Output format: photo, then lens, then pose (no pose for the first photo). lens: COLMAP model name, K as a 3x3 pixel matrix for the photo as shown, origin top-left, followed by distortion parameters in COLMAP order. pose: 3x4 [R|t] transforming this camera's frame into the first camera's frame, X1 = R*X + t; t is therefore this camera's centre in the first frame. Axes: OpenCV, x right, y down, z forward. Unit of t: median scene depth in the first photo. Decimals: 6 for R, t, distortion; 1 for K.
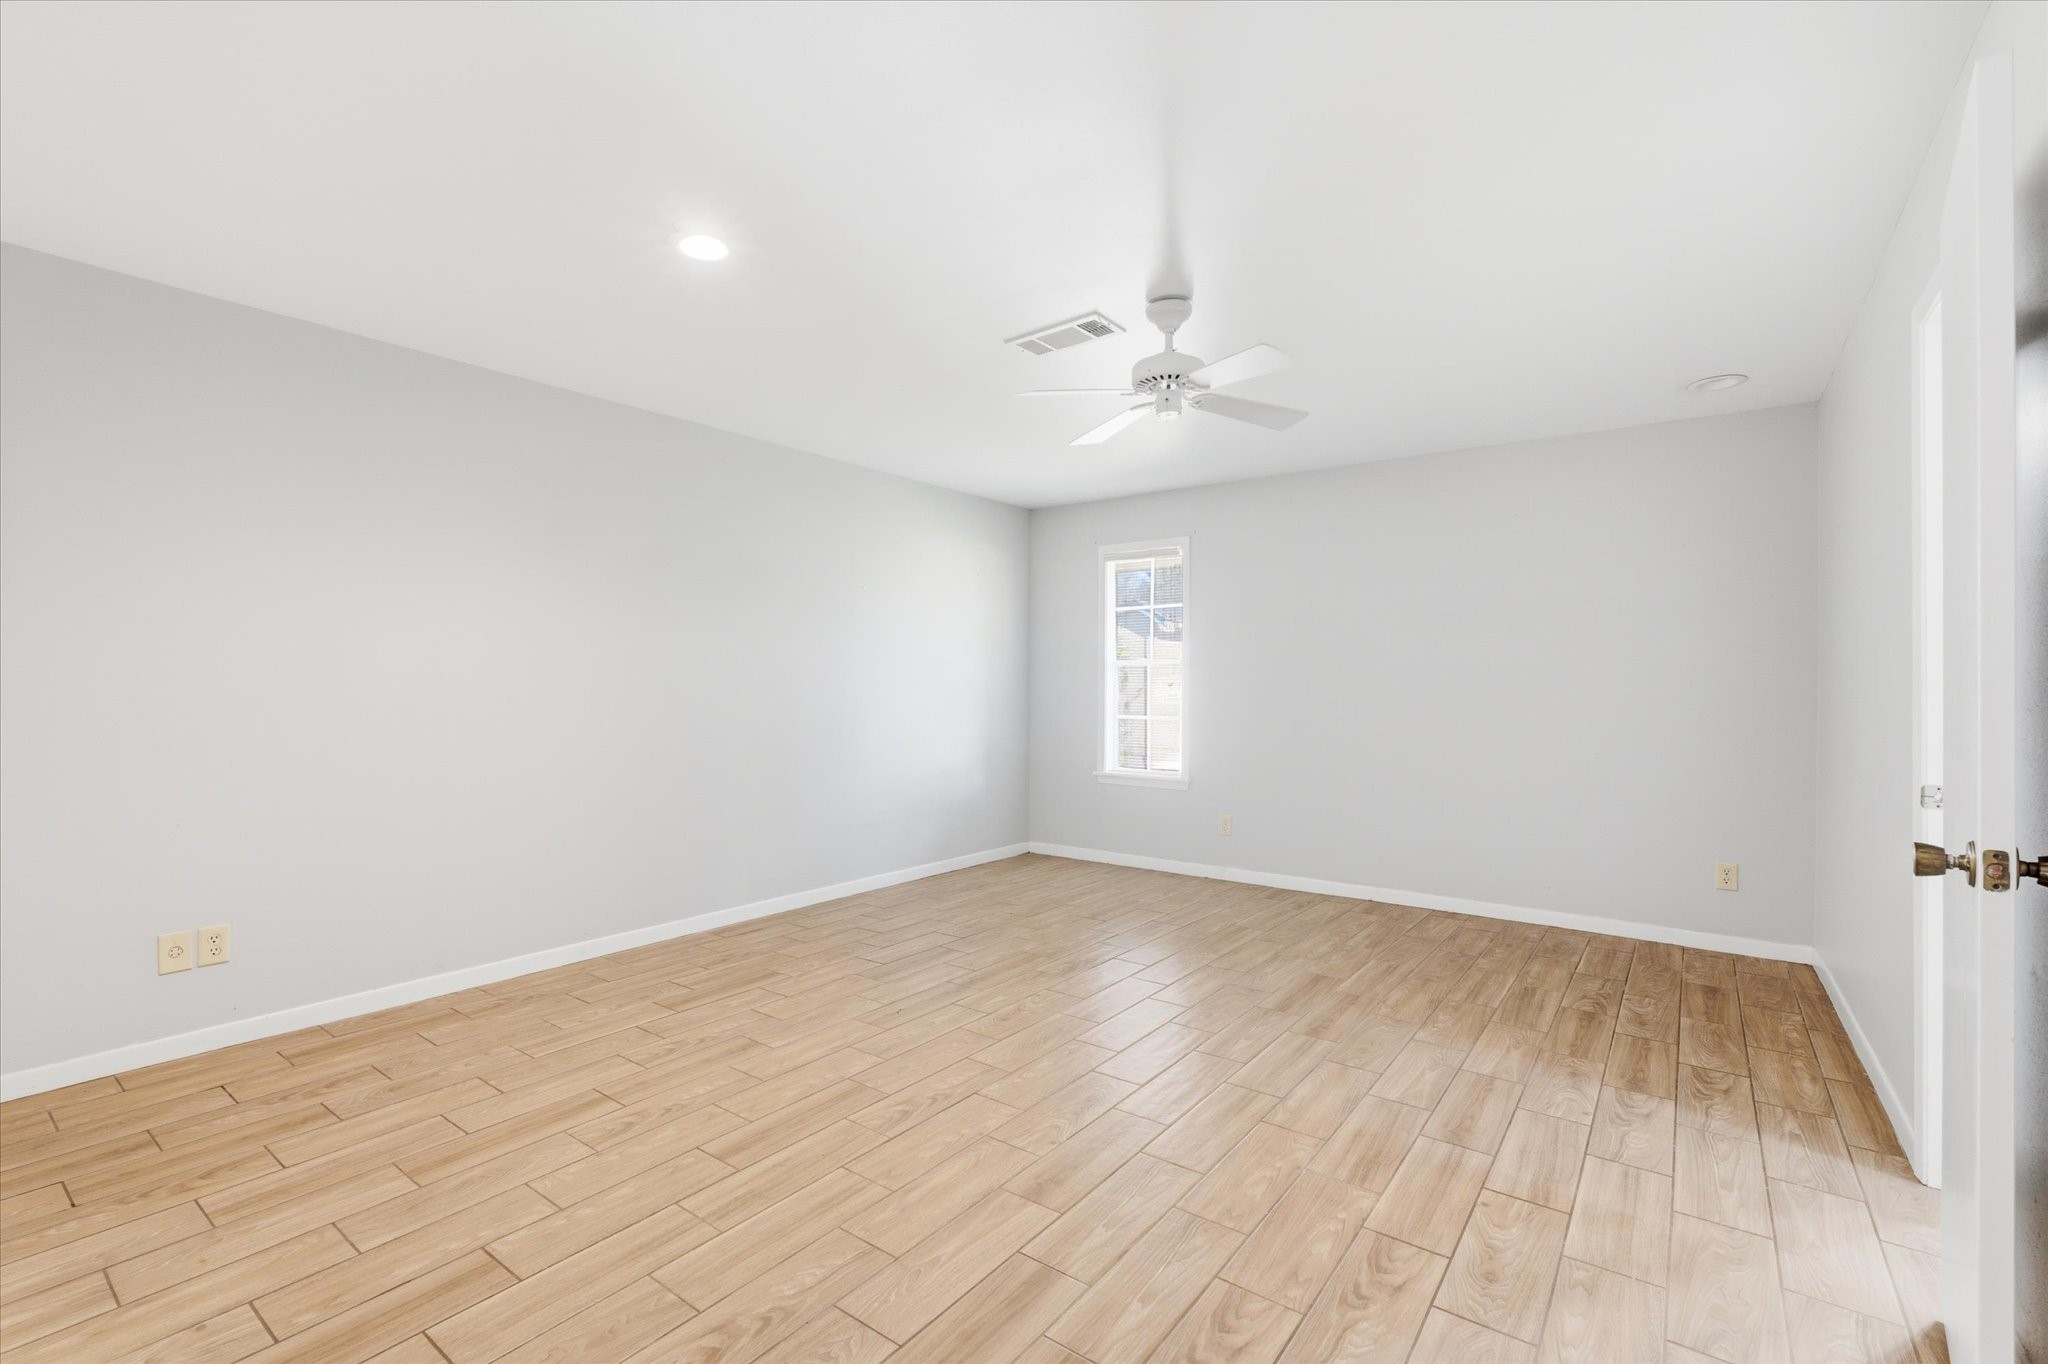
lens RADIAL K [[912.3, 0, 1034.6], [0, 912.3, 681.9], [0, 0, 1]] dist [0.014057, 0.000184]
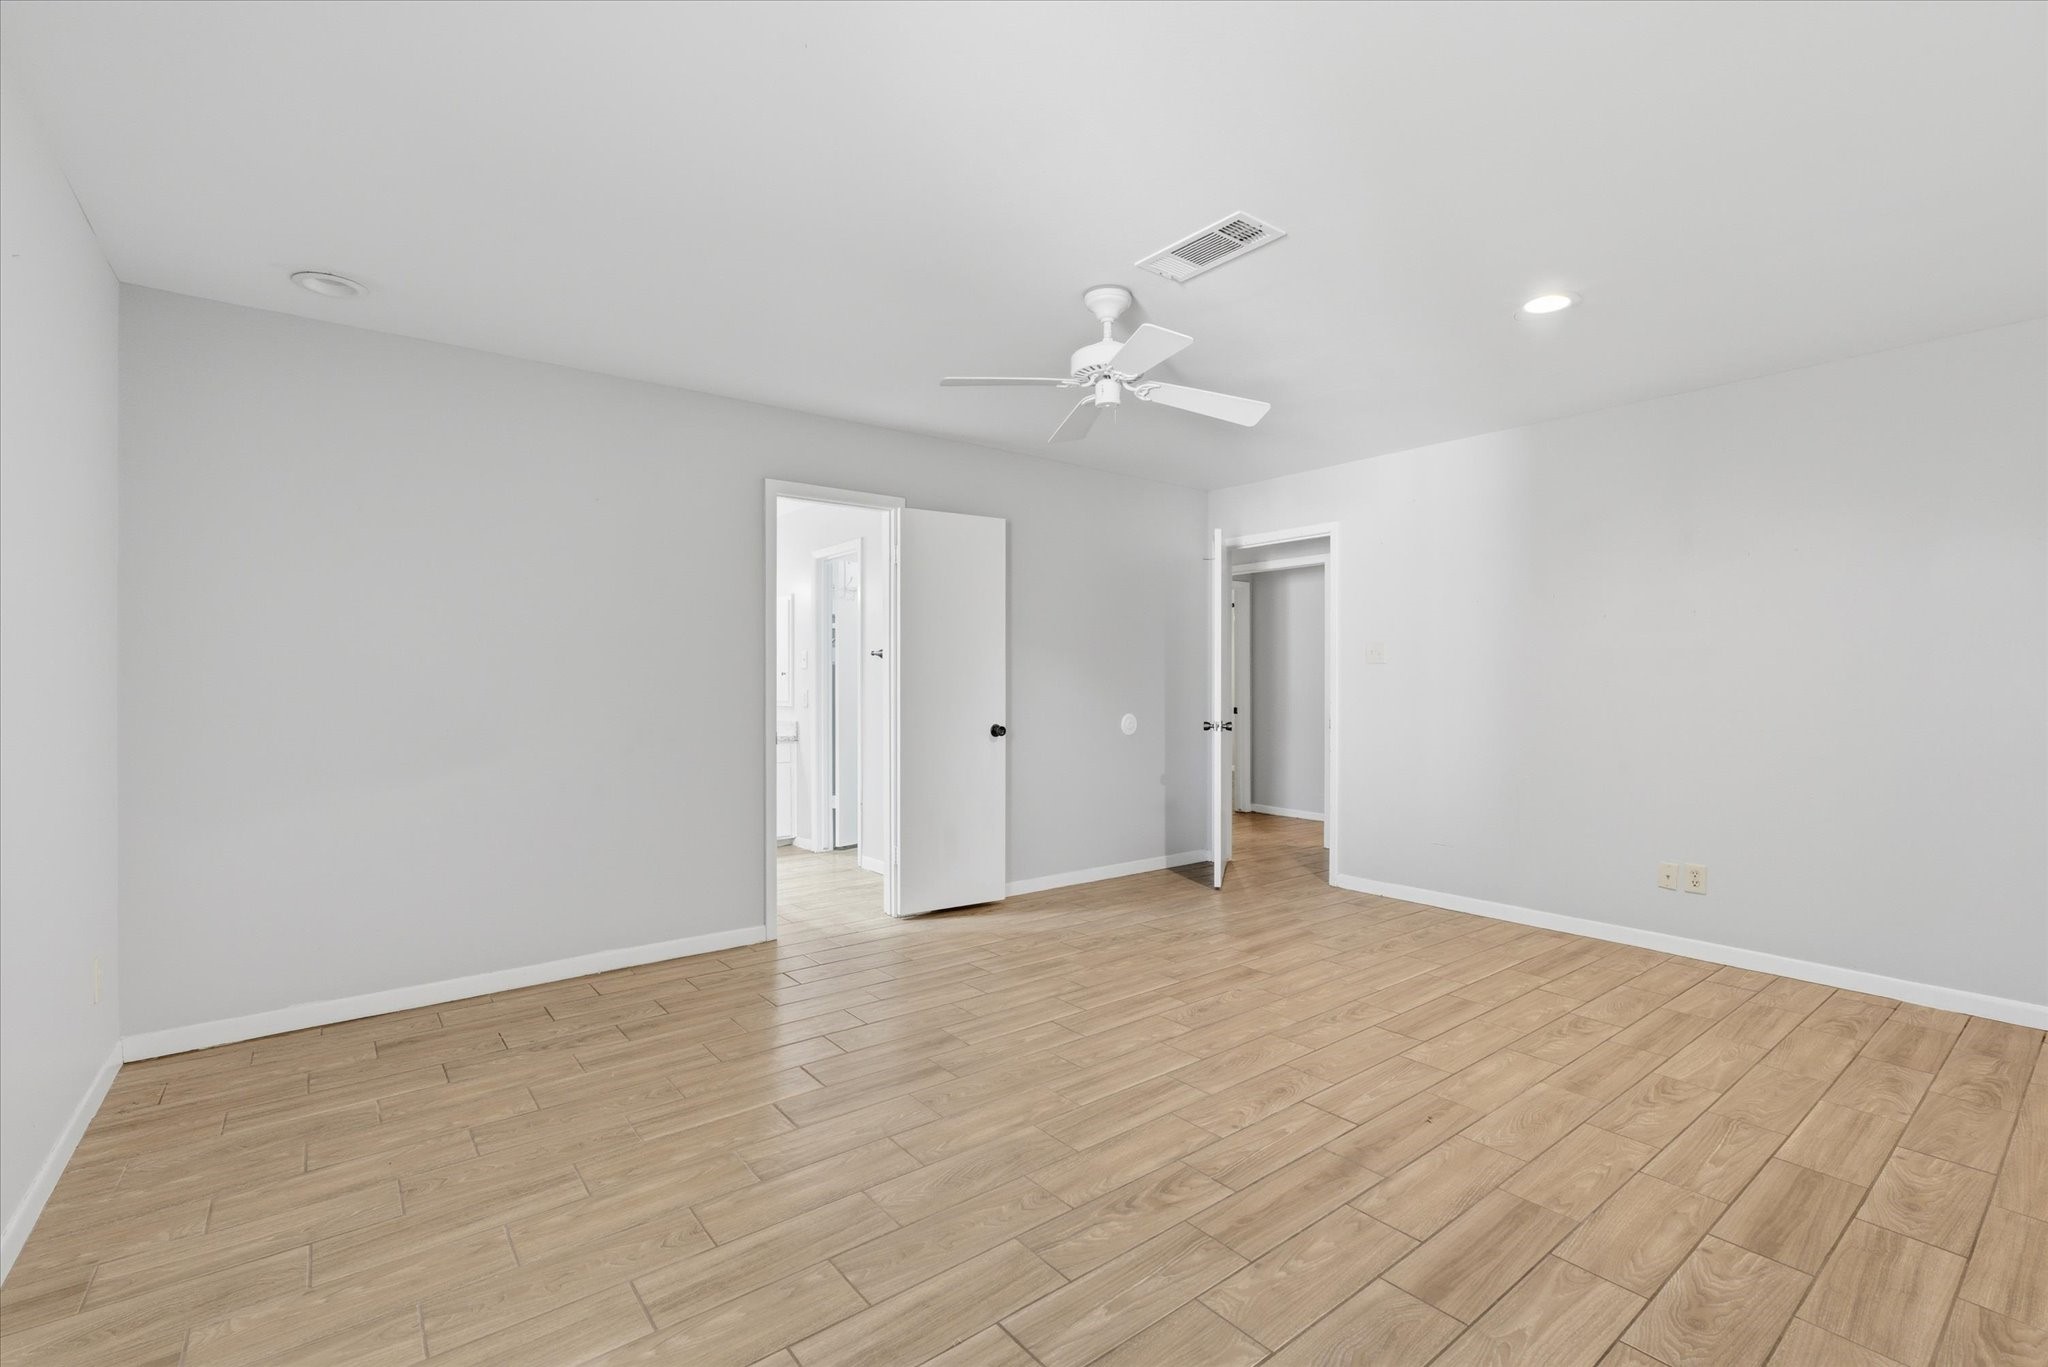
lens RADIAL K [[901.6, 0, 1023.2], [0, 901.6, 689.1], [0, 0, 1]] dist [-0.004584, 0.000974]
pose [[-0.962110, -0.006610, 0.272582, -0.031405], [-0.006660, 0.999978, 0.000740, 0.013053], [-0.272581, -0.001103, -0.962132, 2.028974]]
